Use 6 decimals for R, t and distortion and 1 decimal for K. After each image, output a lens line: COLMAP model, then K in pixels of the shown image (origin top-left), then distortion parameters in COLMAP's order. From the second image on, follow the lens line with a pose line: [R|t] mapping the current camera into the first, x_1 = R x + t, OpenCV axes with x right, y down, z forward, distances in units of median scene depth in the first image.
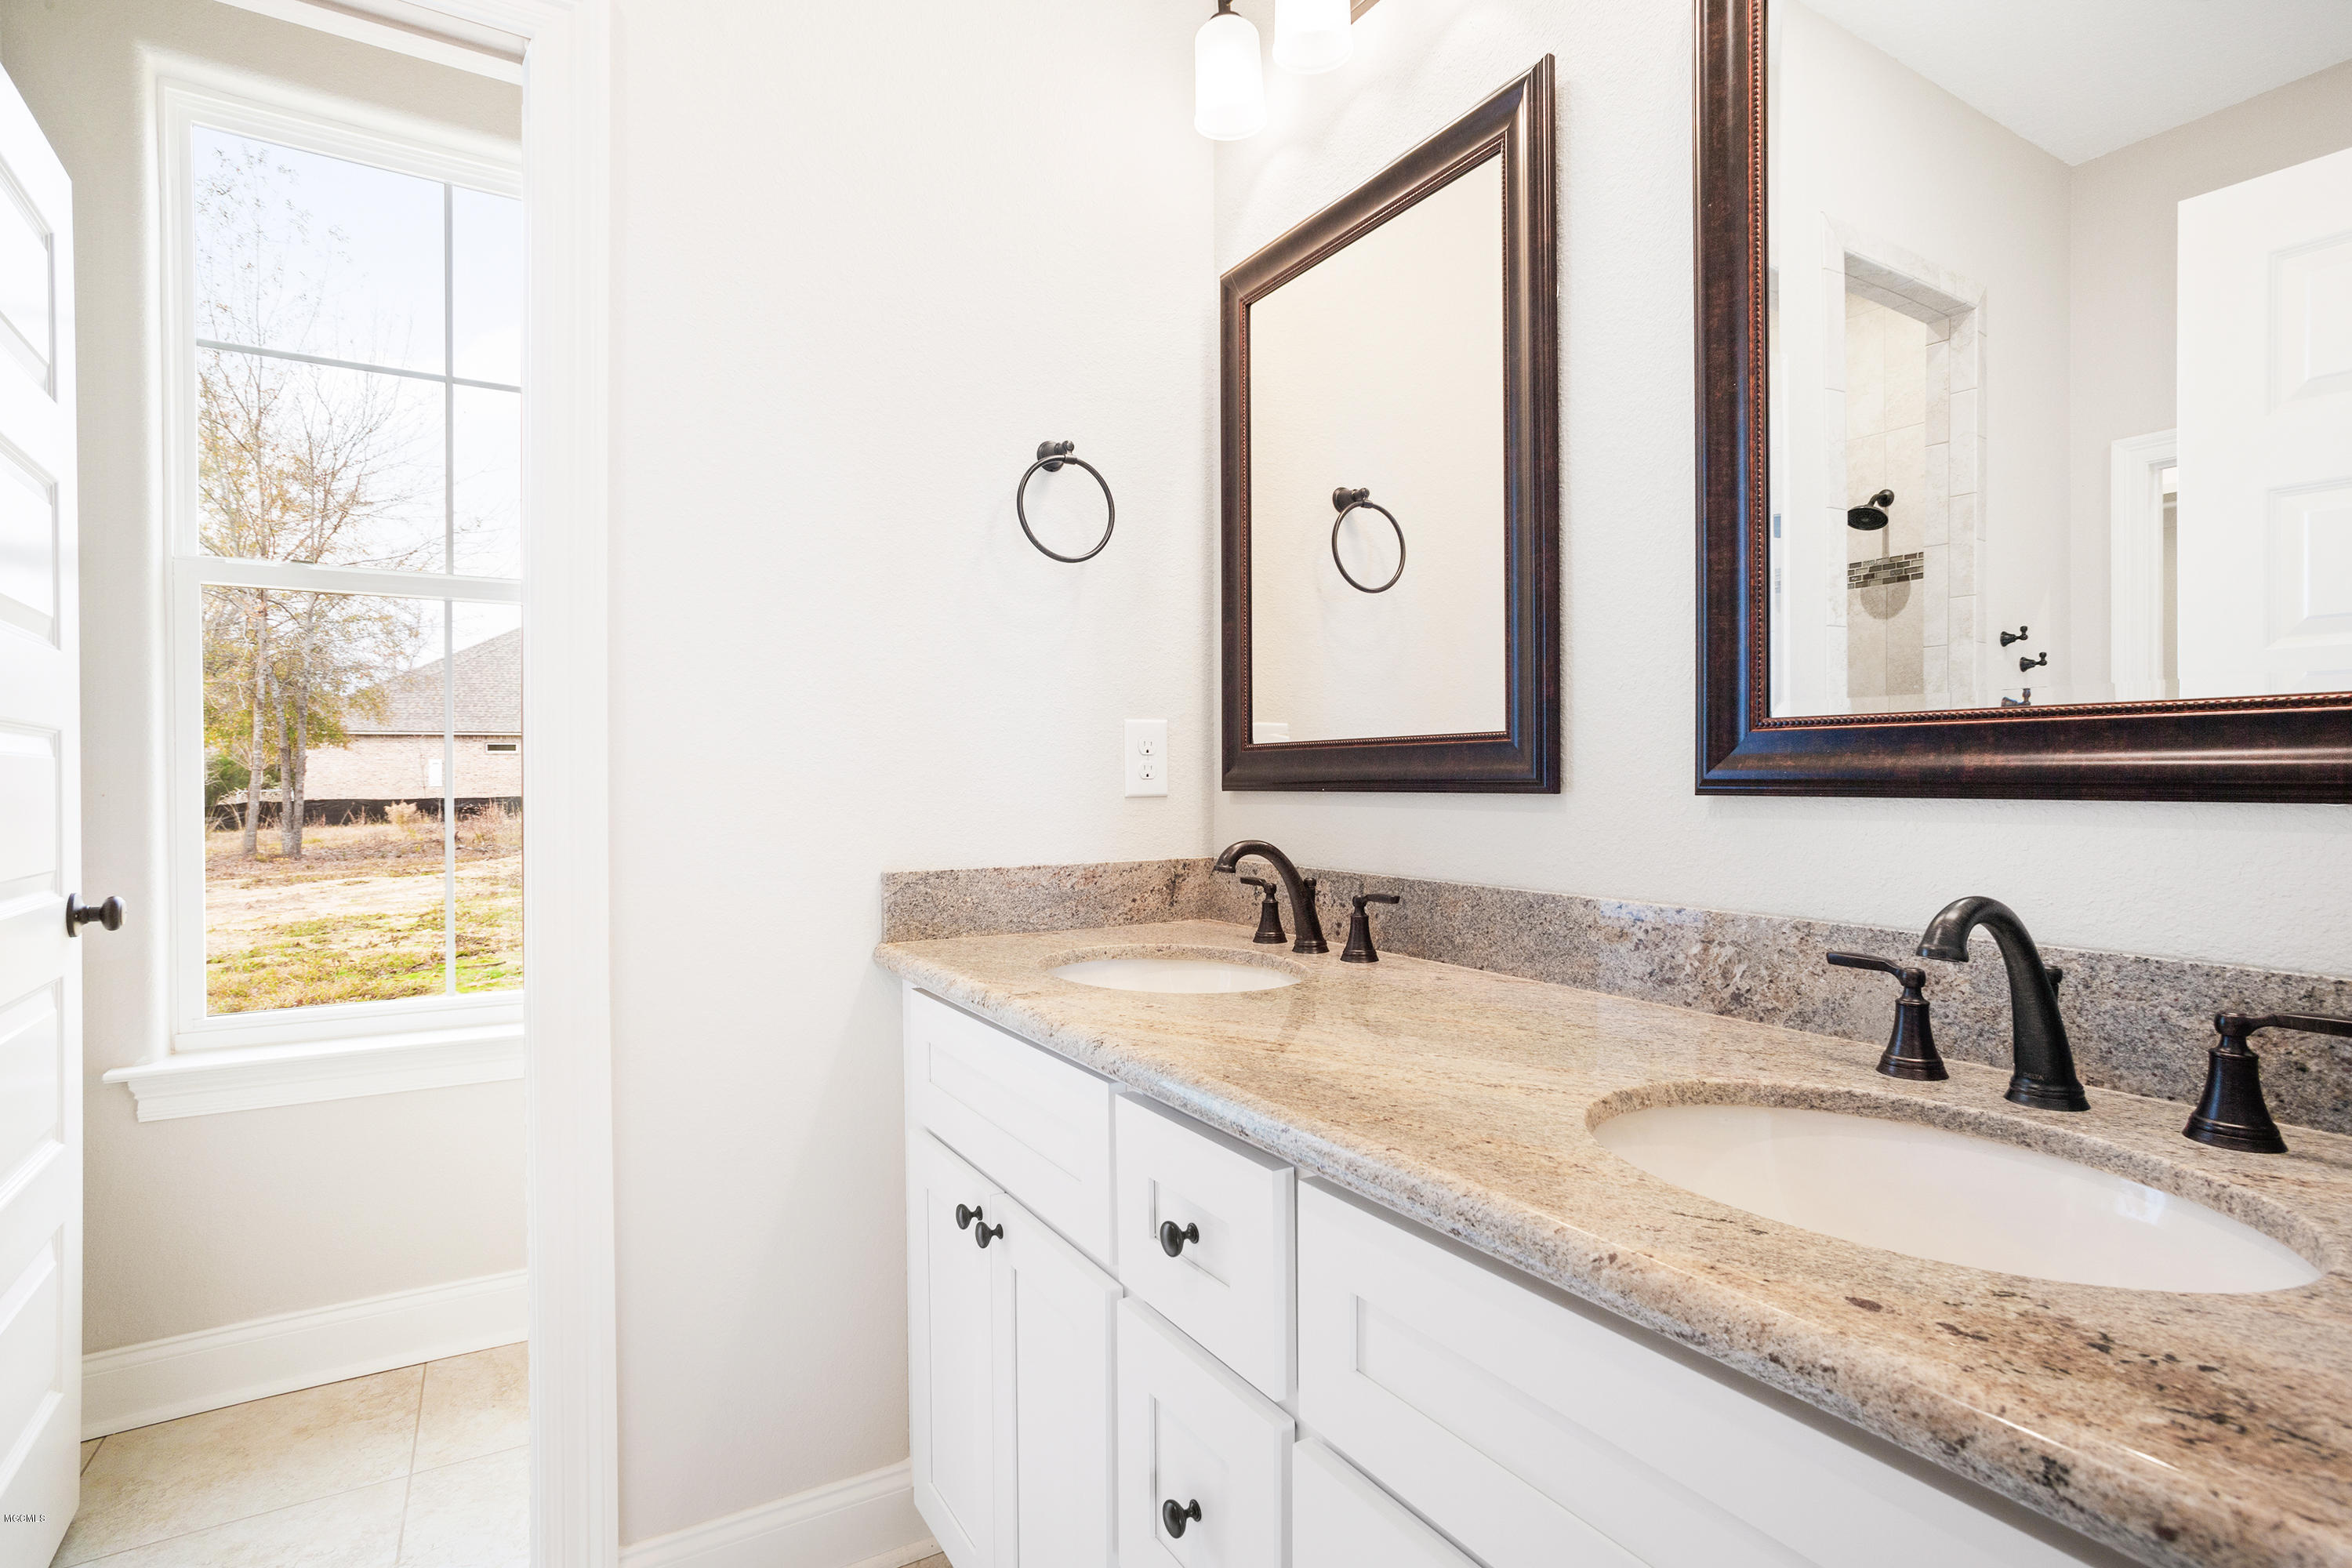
lens RADIAL K [[1124.3, 0, 1176.0], [0, 1124.3, 784.0], [0, 0, 1]] dist [-0.004192, -0.000533]
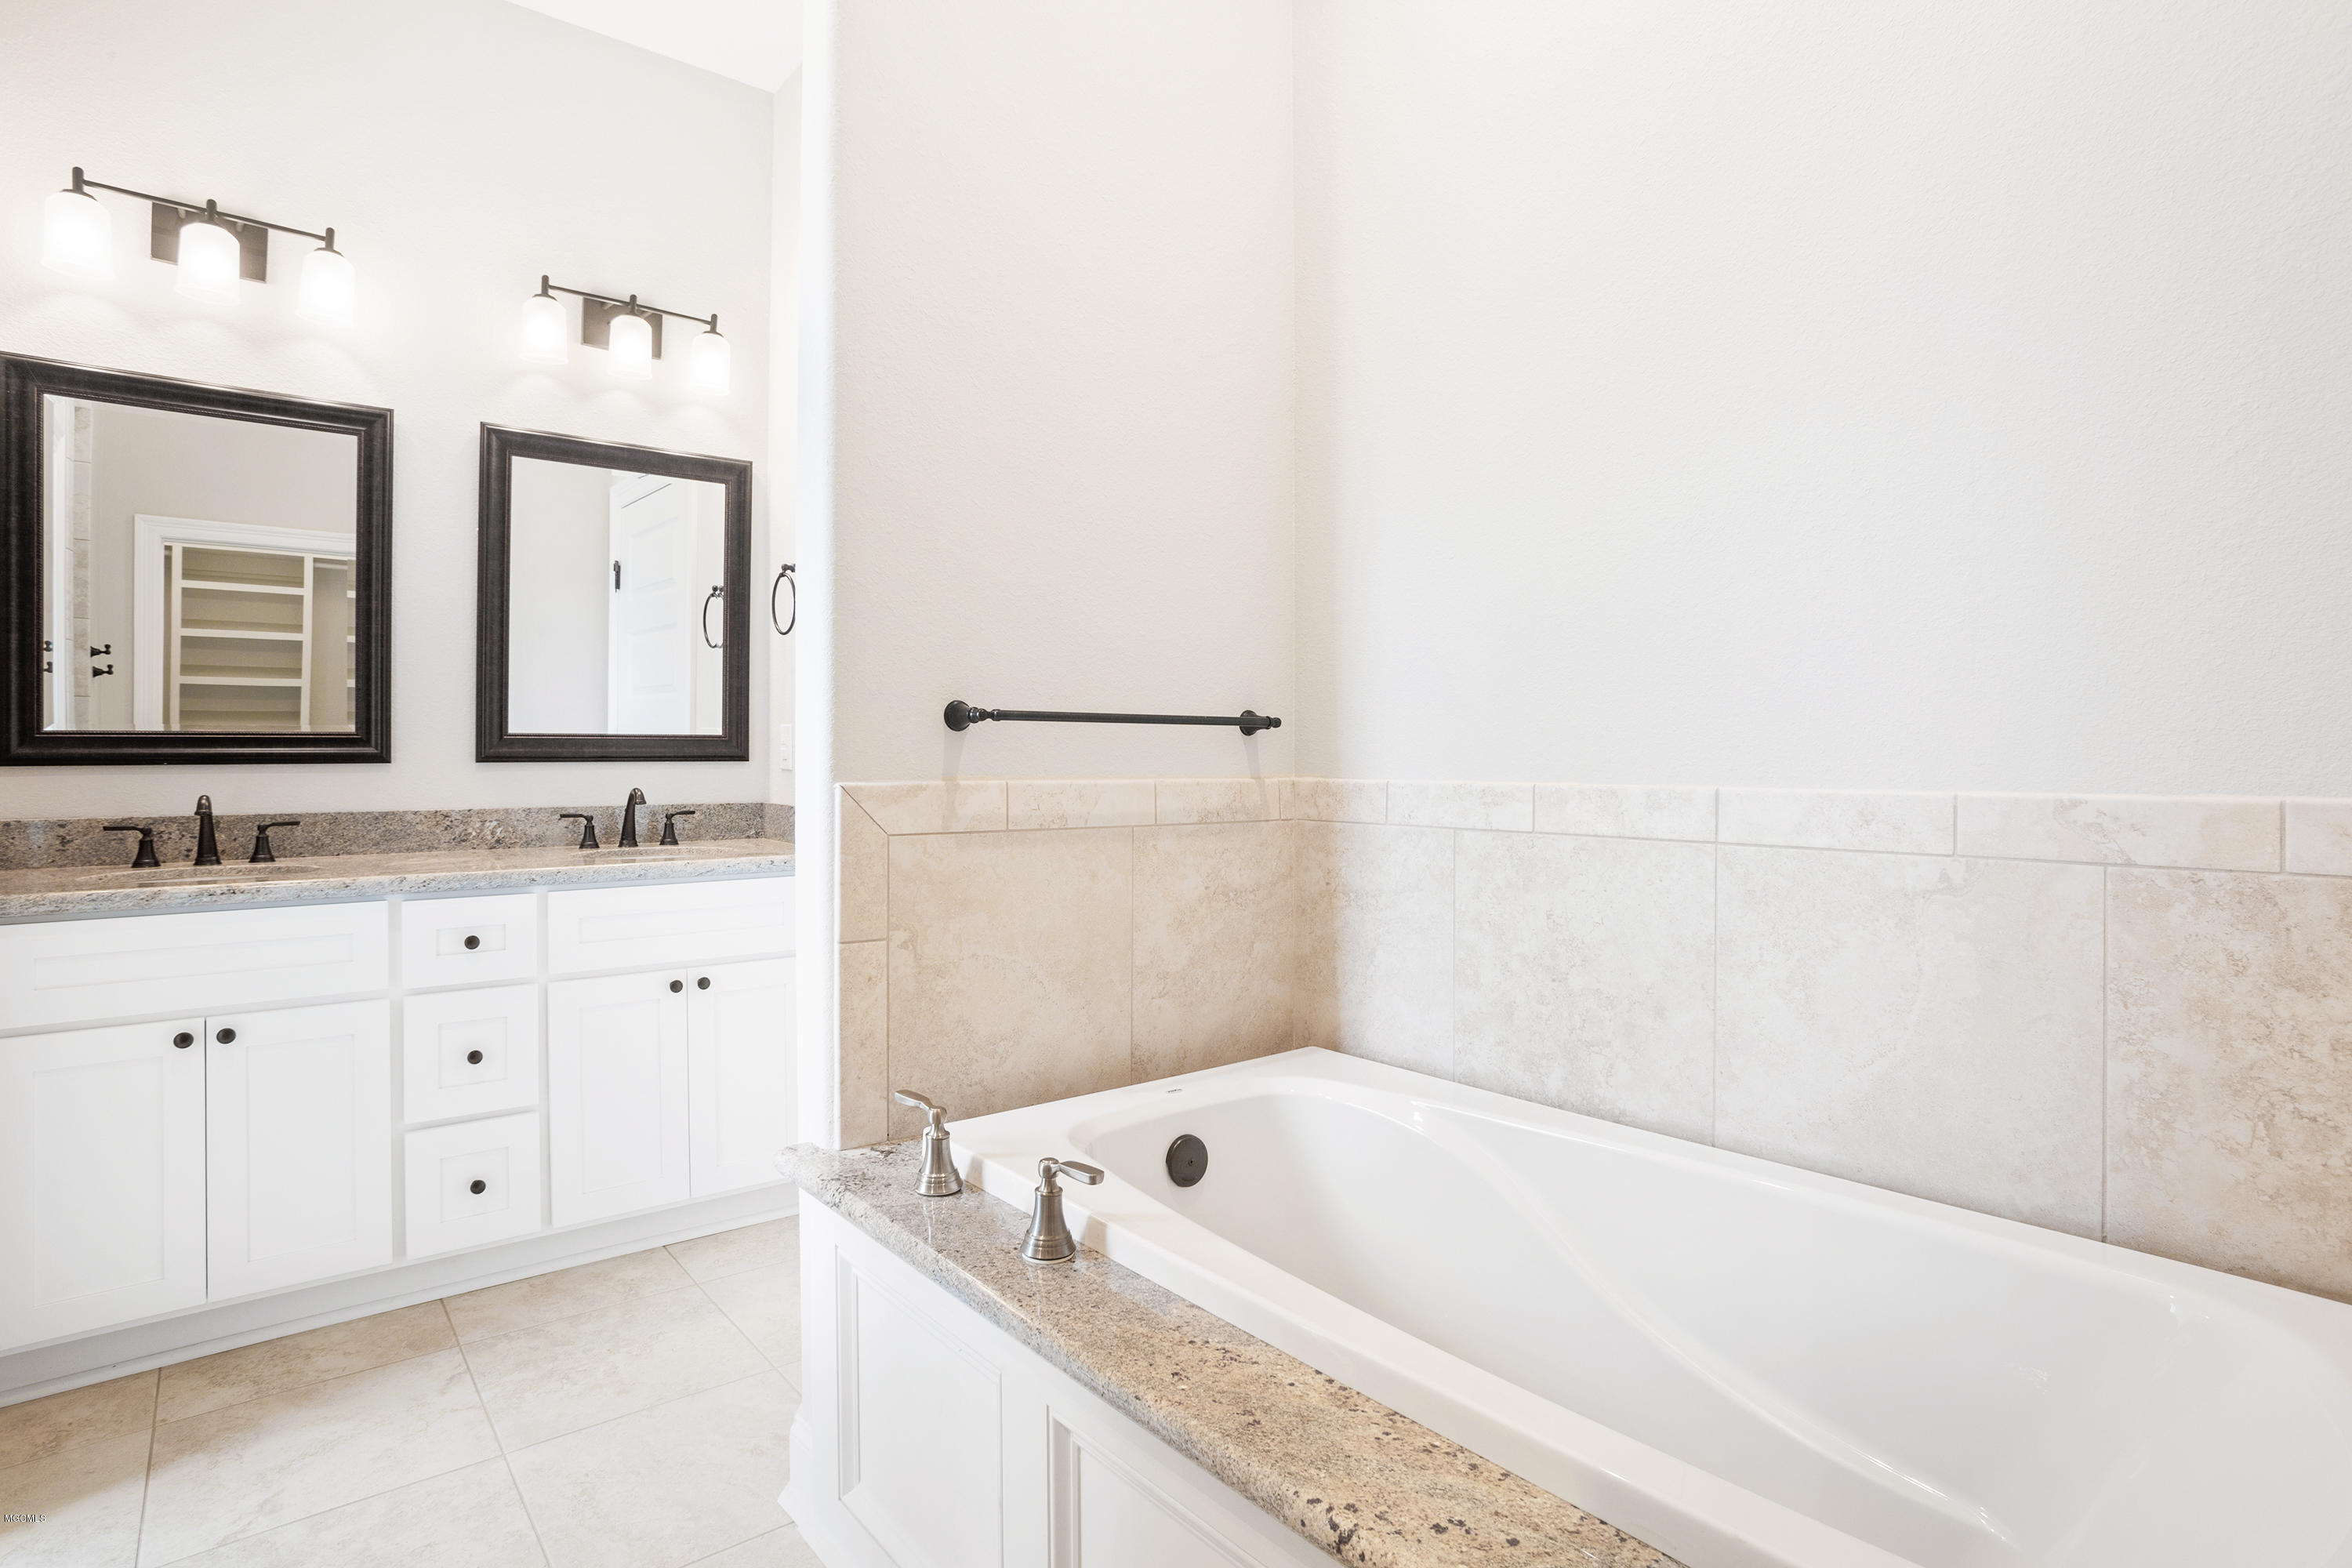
lens RADIAL K [[1219.2, 0, 1179.6], [0, 1219.2, 758.8], [0, 0, 1]] dist [-0.068443, 0.035281]
pose [[-0.131447, 0.006633, 0.991301, -2.030038], [0.005931, 0.999965, -0.005905, 0.022745], [-0.991306, 0.005103, -0.131481, -0.156254]]
